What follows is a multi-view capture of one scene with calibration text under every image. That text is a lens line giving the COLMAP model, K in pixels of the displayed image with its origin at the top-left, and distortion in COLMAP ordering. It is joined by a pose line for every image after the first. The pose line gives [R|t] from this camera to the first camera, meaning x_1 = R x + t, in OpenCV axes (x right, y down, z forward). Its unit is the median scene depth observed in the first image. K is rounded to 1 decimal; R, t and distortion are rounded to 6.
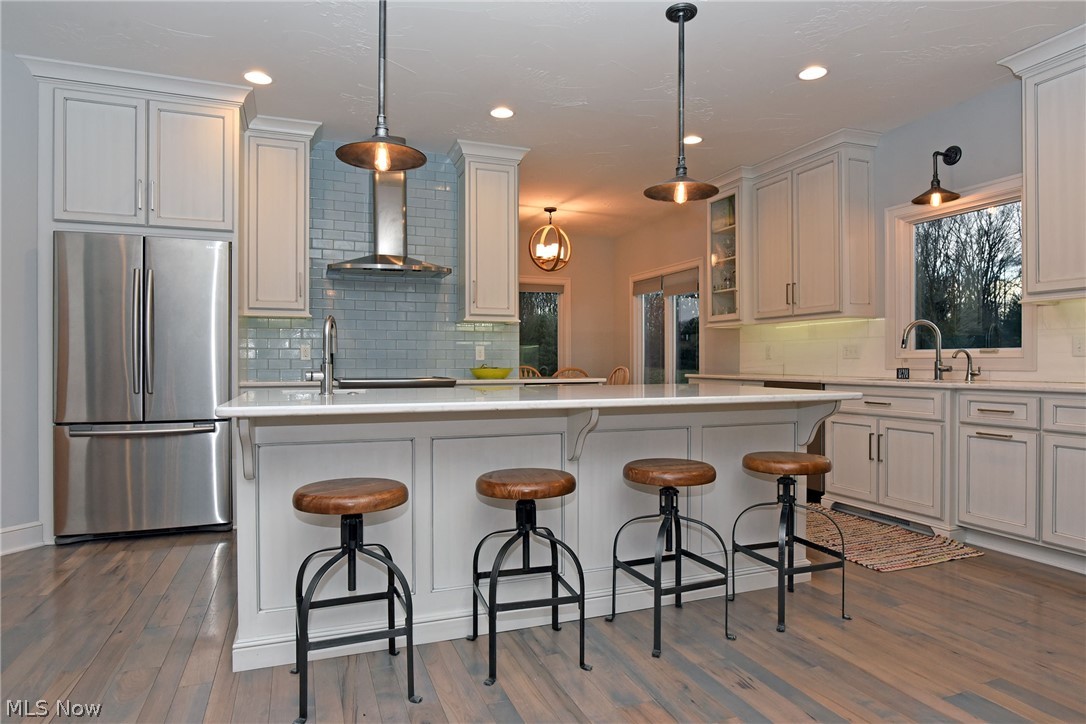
lens RADIAL K [[627.7, 0, 550.2], [0, 627.7, 366.9], [0, 0, 1]] dist [-0.033414, 0.010232]
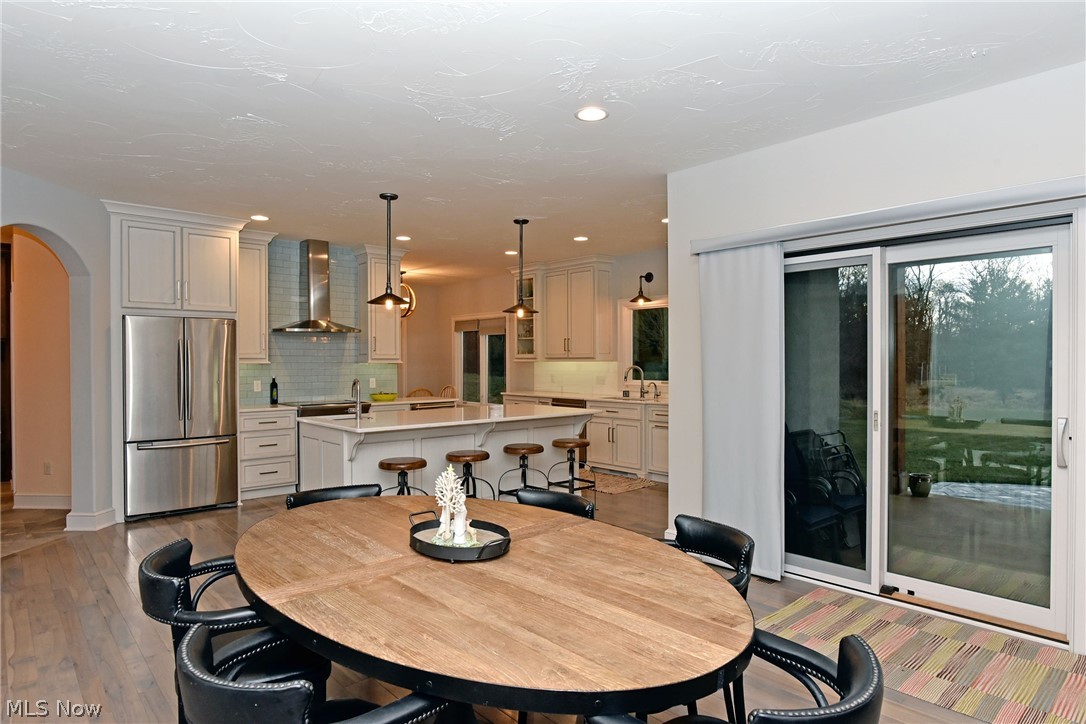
lens RADIAL K [[627.7, 0, 566.2], [0, 627.7, 356.5], [0, 0, 1]] dist [-0.033414, 0.010232]
pose [[0.926574, 0.002692, 0.376102, -0.300263], [0.003627, 0.999864, -0.016093, -0.073576], [-0.376094, 0.016276, 0.926439, -0.669907]]
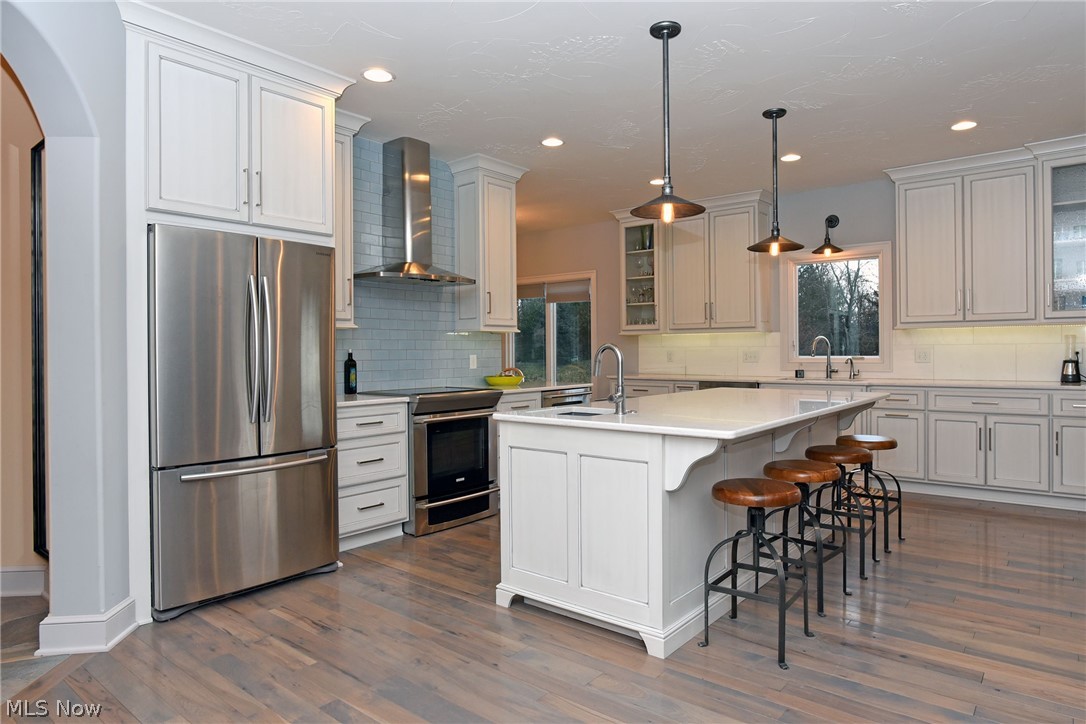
lens RADIAL K [[627.7, 0, 586.9], [0, 627.7, 353.2], [0, 0, 1]] dist [-0.033414, 0.010232]
pose [[0.863745, -0.007536, 0.503873, -0.585519], [0.008895, 0.999960, -0.000292, -0.040674], [-0.503851, 0.004734, 0.863778, 0.032667]]
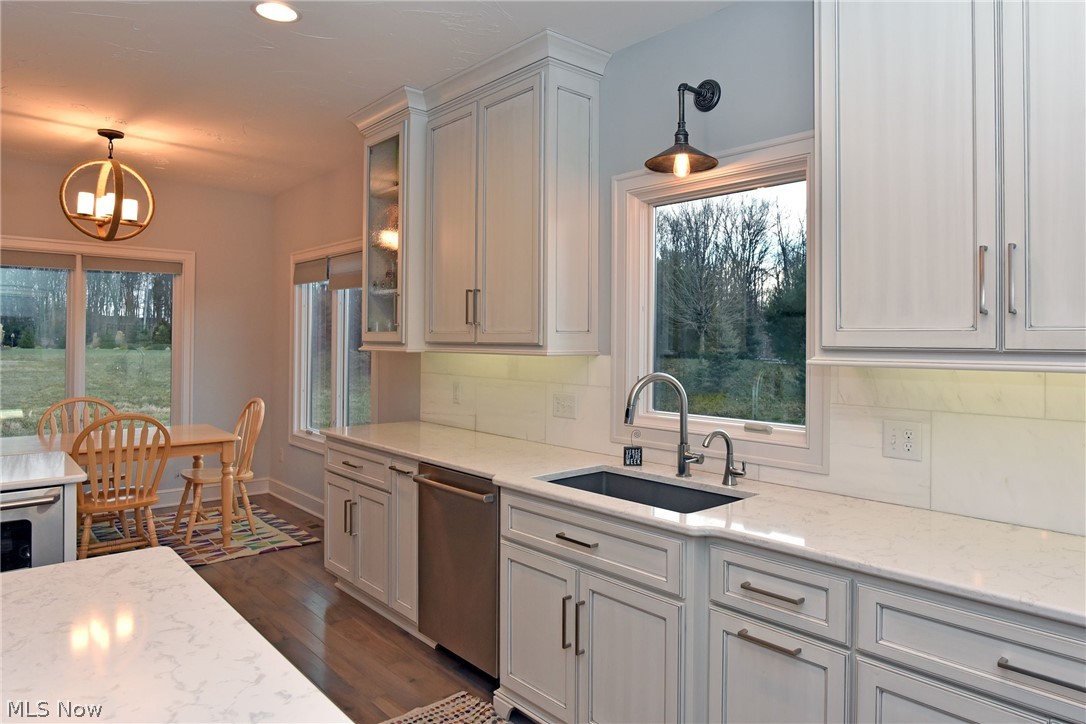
lens RADIAL K [[685.3, 0, 602.4], [0, 685.3, 341.6], [0, 0, 1]] dist [-0.034839, 0.001414]
pose [[0.919104, 0.009527, 0.393901, 0.301478], [-0.006318, 0.999935, -0.009443, -0.097936], [-0.393965, 0.006190, 0.919105, 0.438892]]
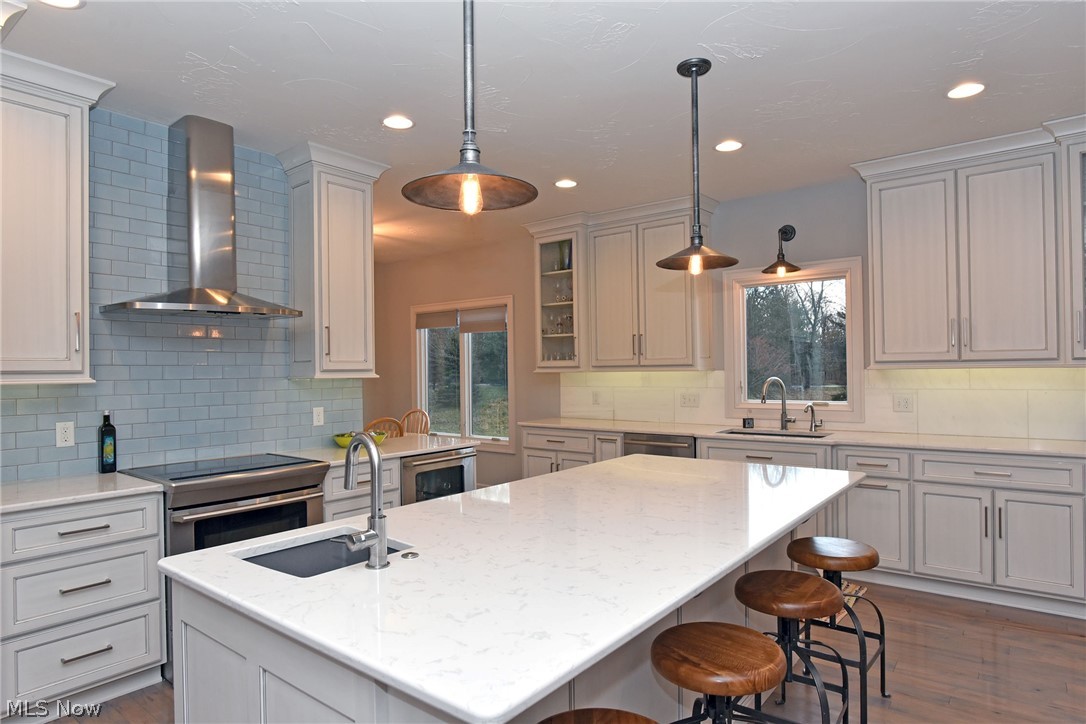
lens RADIAL K [[627.7, 0, 559.5], [0, 627.7, 369.2], [0, 0, 1]] dist [-0.033414, 0.010232]
pose [[0.858384, -0.007804, 0.512948, -0.311802], [0.015364, 0.999827, -0.010498, -0.084371], [-0.512777, 0.016892, 0.858356, 0.227800]]
